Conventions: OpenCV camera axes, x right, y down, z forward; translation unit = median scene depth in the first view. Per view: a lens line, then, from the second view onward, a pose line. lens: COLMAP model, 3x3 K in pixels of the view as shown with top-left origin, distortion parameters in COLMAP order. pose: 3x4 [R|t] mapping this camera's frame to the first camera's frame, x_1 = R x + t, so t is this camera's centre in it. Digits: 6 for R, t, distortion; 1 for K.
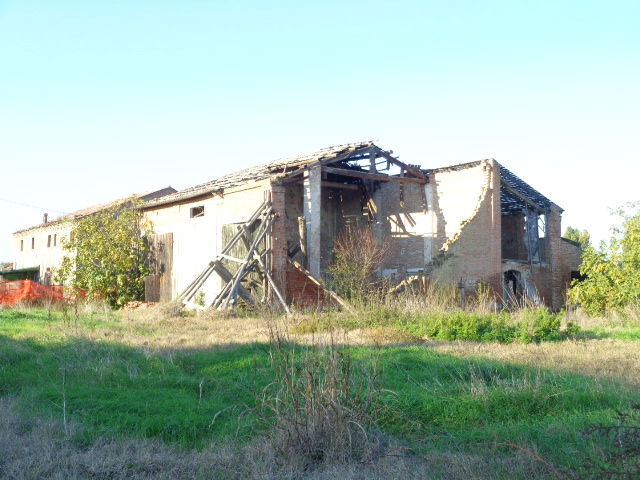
lens RADIAL K [[768.6, 0, 320.0], [0, 768.6, 240.0], [0, 0, 1]] dist [0.021223, 0.022896]
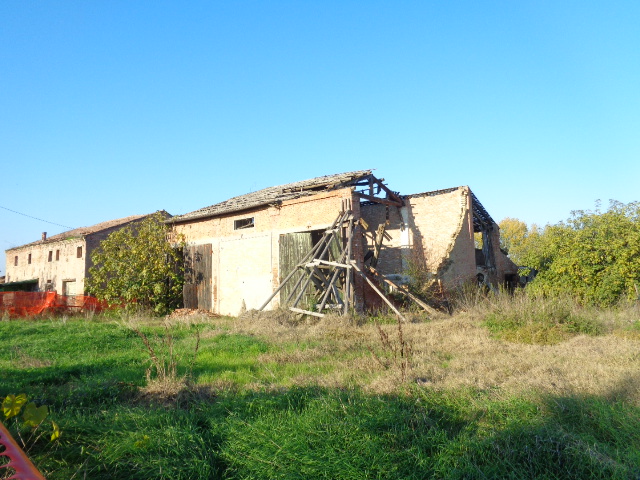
lens RADIAL K [[480.4, 0, 320.0], [0, 480.4, 240.0], [0, 0, 1]] dist [0.000419, -0.000250]
pose [[0.962837, 0.002369, 0.270071, -0.214099], [0.009021, 0.999121, -0.040925, 0.013532], [-0.269931, 0.041841, 0.961970, 0.286460]]
